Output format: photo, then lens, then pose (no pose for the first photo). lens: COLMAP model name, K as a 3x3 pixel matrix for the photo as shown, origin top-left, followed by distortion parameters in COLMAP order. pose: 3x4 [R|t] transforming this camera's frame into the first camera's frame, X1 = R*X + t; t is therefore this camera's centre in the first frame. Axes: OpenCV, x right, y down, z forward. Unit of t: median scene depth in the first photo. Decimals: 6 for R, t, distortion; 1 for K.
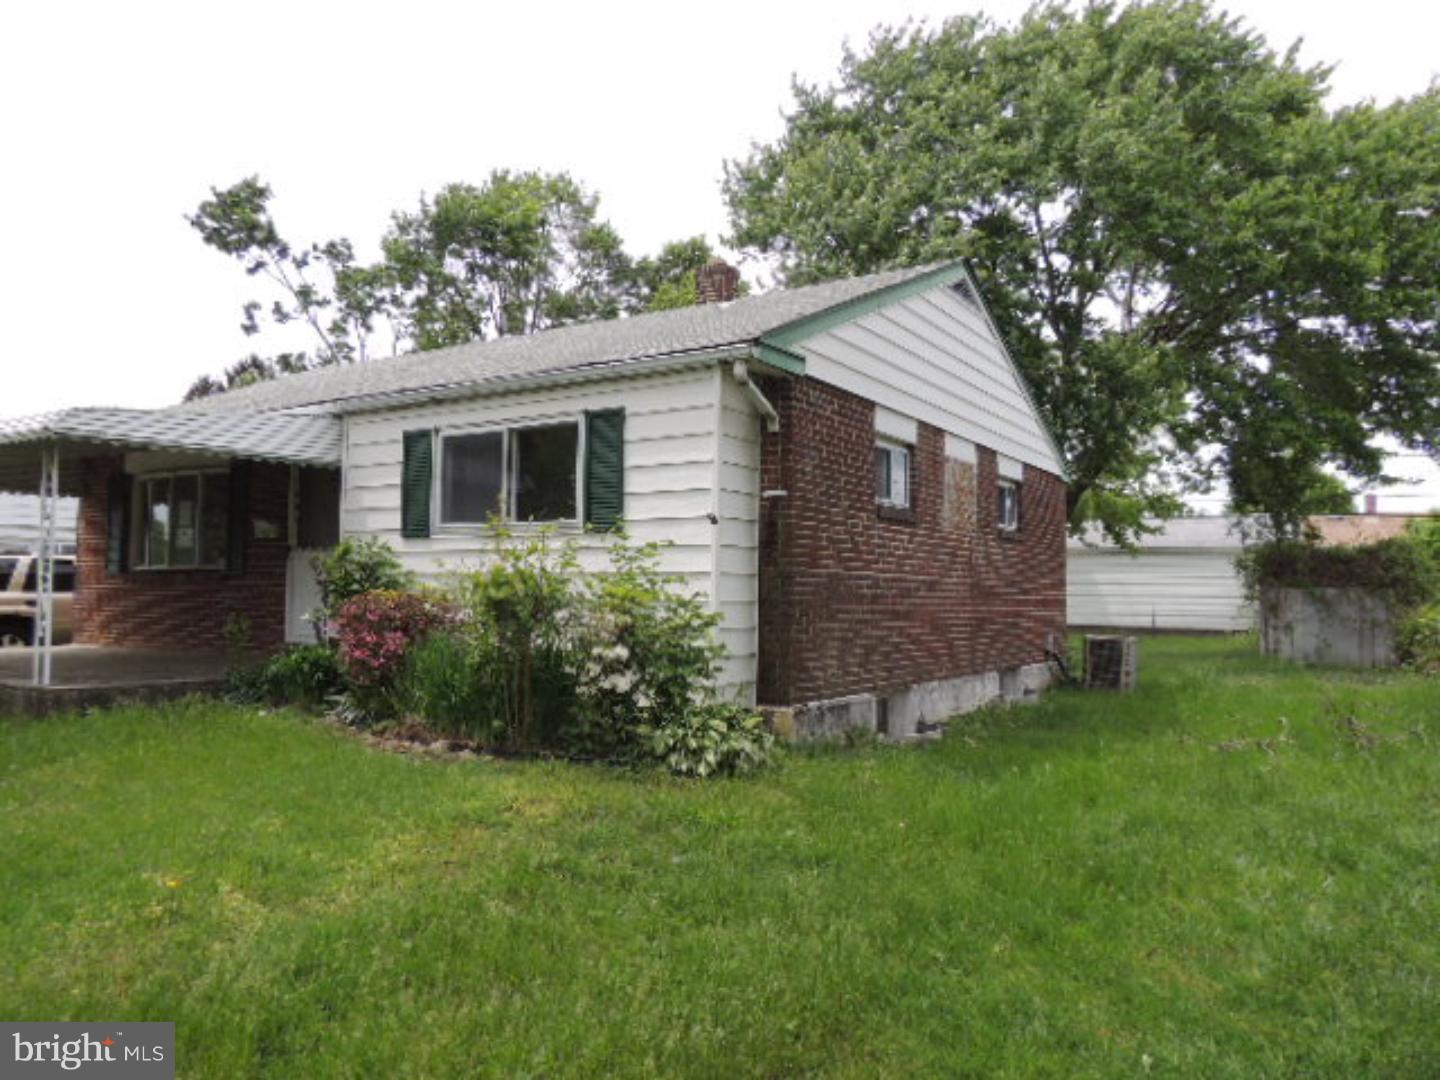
lens RADIAL K [[1029.4, 0, 720.0], [0, 1029.4, 540.0], [0, 0, 1]] dist [0.004831, 0.002157]
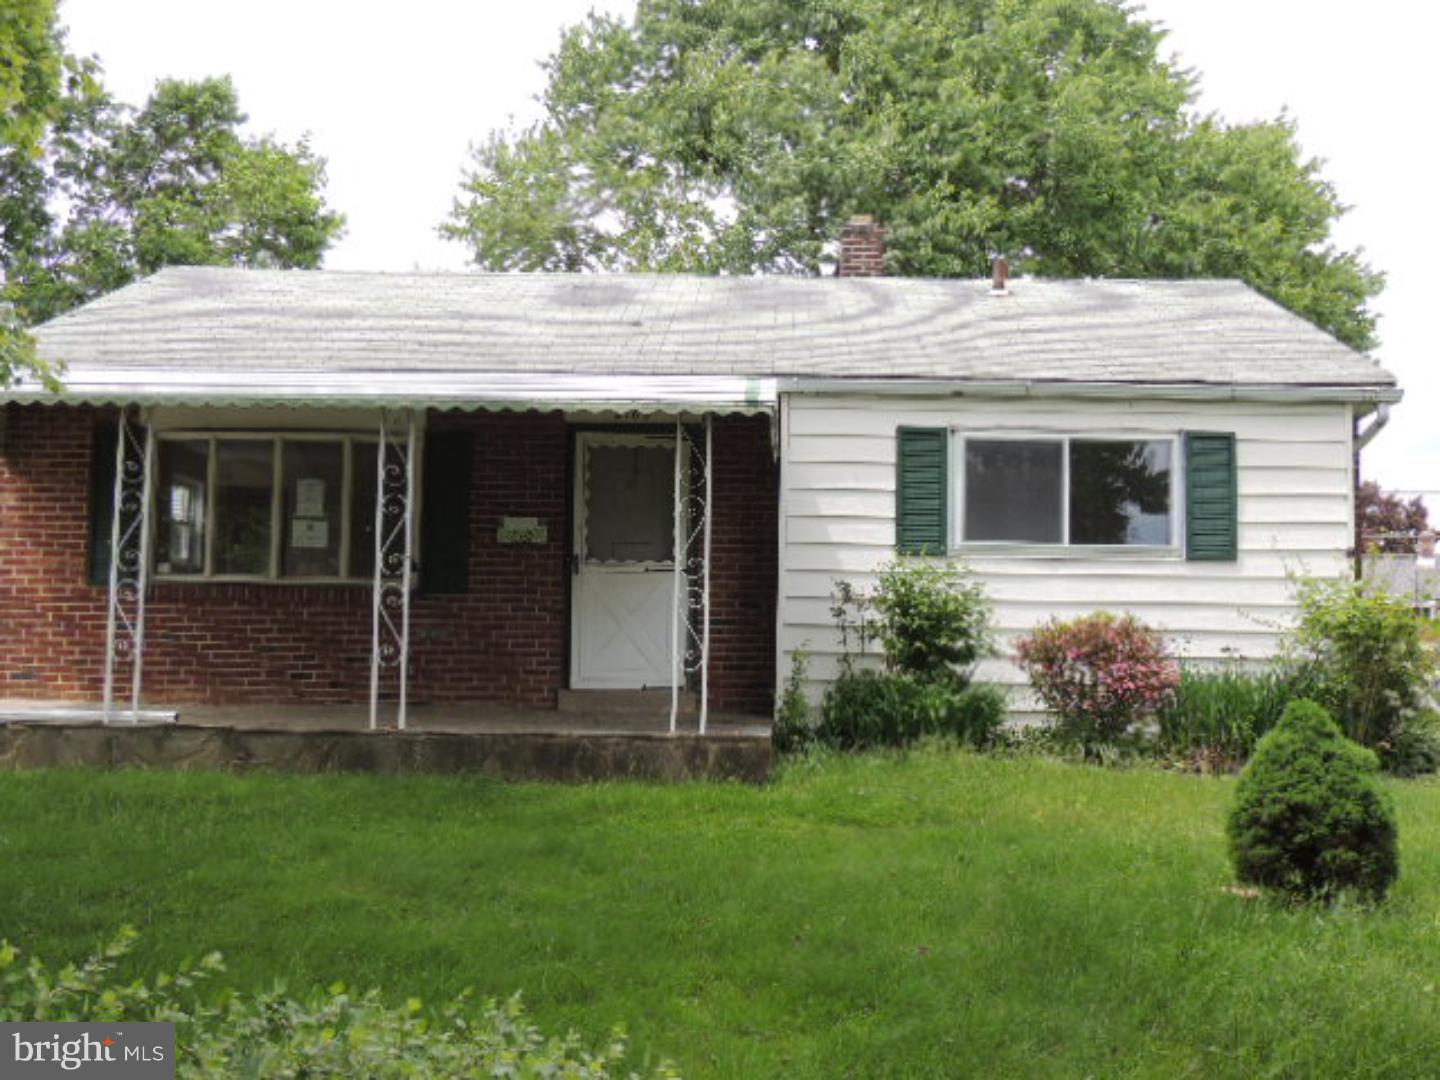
lens RADIAL K [[1720.3, 0, 720.0], [0, 1720.3, 540.0], [0, 0, 1]] dist [0.009079, 0.003469]
pose [[0.838183, 0.047411, 0.543324, -1.184789], [-0.035282, 0.998841, -0.032731, 0.035122], [-0.544247, 0.008266, 0.838885, -0.067798]]
